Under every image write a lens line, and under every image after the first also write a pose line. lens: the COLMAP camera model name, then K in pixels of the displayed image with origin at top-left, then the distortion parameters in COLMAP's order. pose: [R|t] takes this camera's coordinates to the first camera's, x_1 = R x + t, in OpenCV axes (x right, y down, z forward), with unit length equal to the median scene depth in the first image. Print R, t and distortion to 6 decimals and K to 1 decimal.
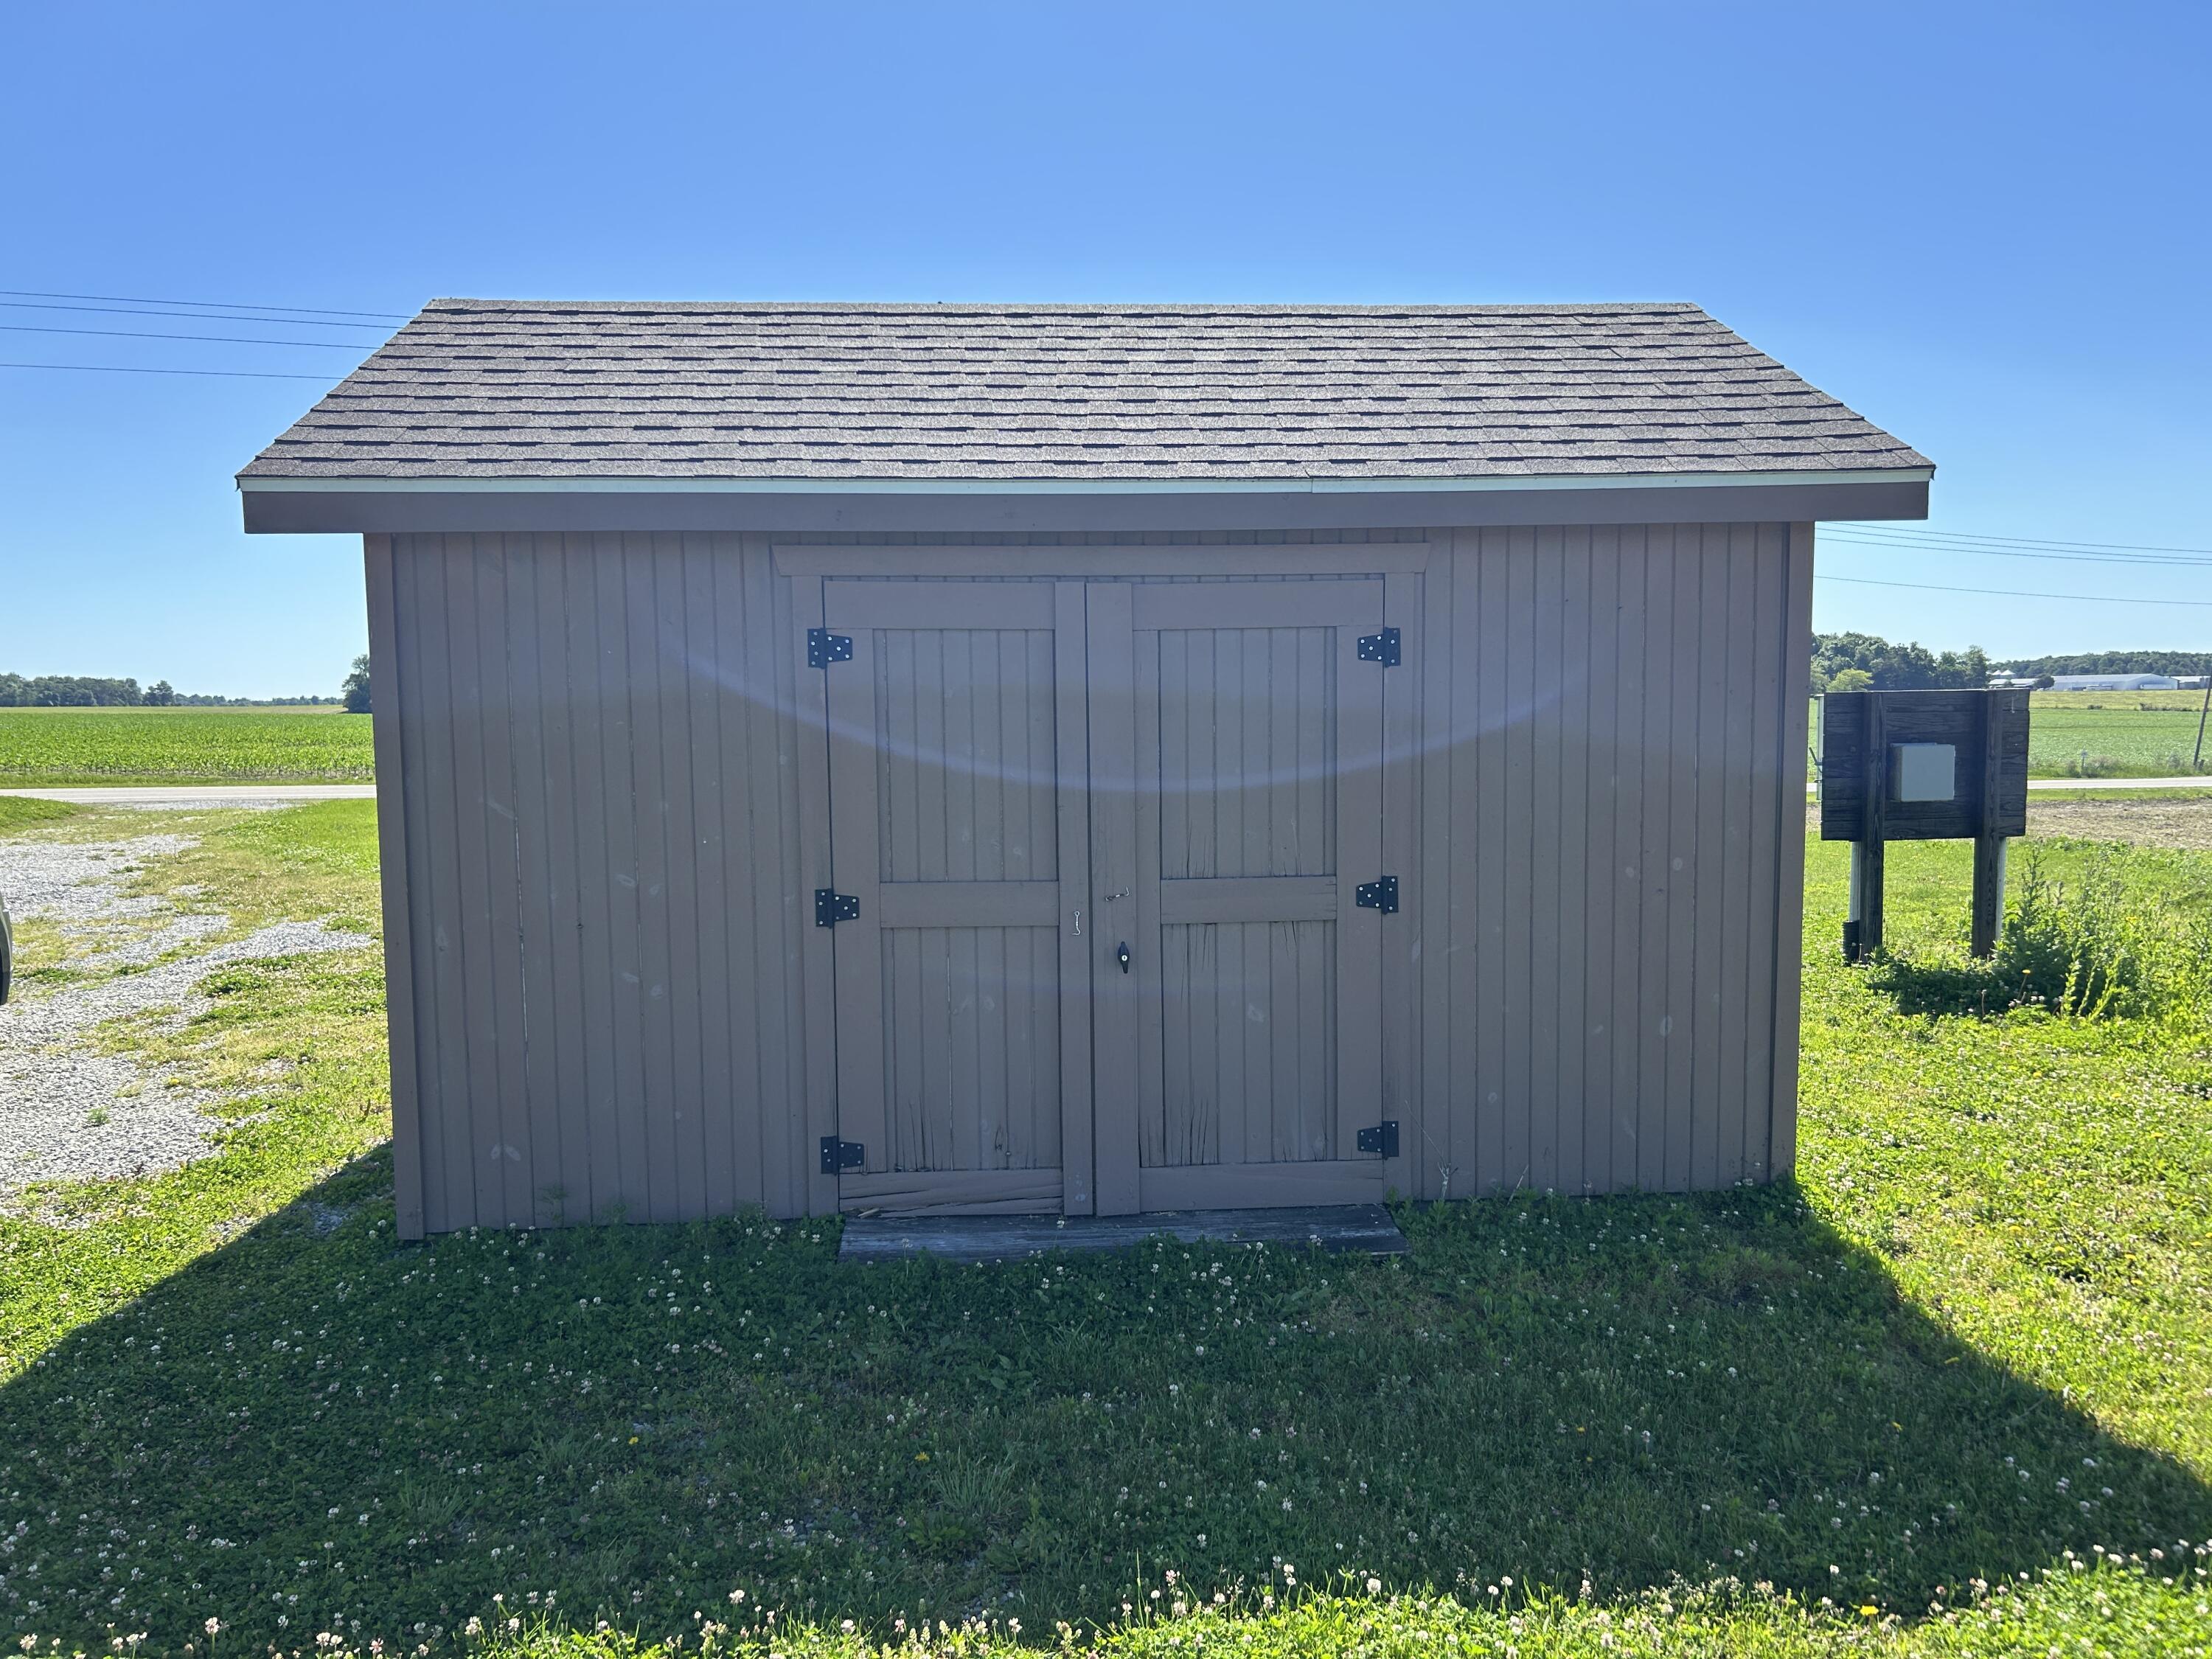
lens RADIAL K [[1693.6, 0, 1109.5], [0, 1693.6, 843.8], [0, 0, 1]] dist [0.001099, -0.001626]
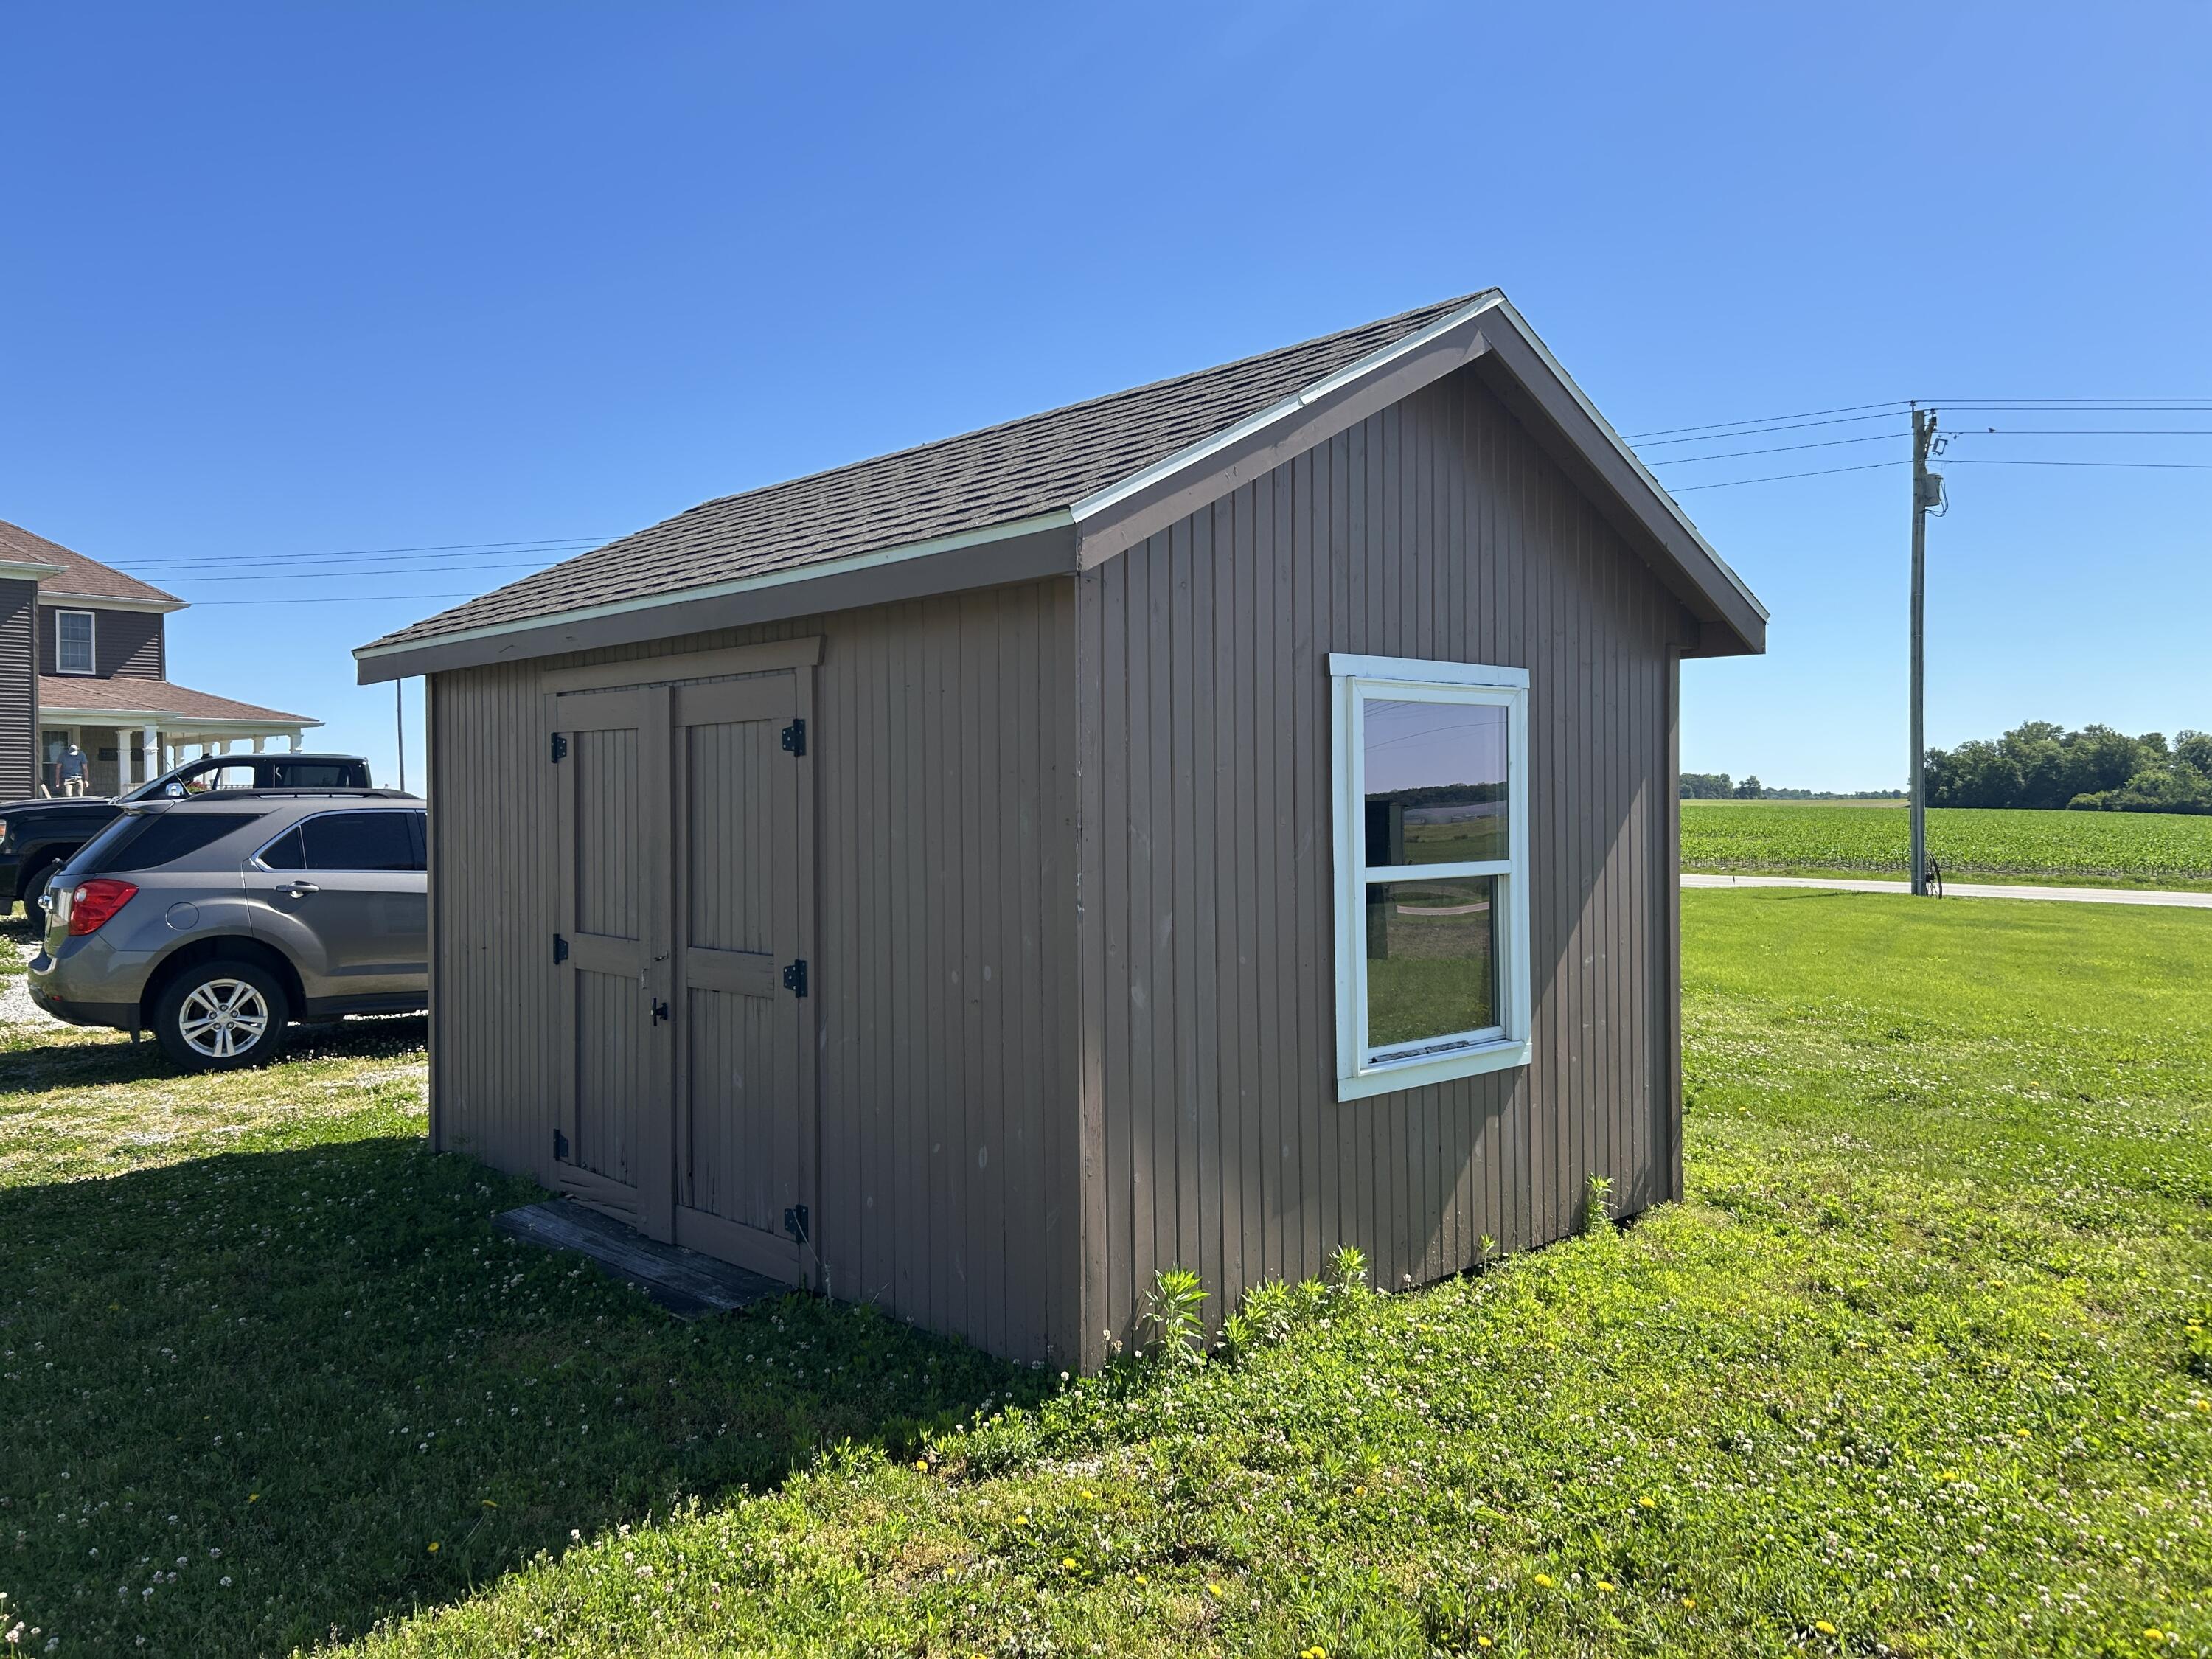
lens RADIAL K [[1693.6, 0, 1102.0], [0, 1693.6, 813.3], [0, 0, 1]] dist [0.001099, -0.001626]
pose [[0.637042, 0.010233, -0.770761, 1.051002], [-0.066555, 0.996908, -0.041773, -0.038006], [0.767950, 0.077909, 0.635754, 0.480016]]
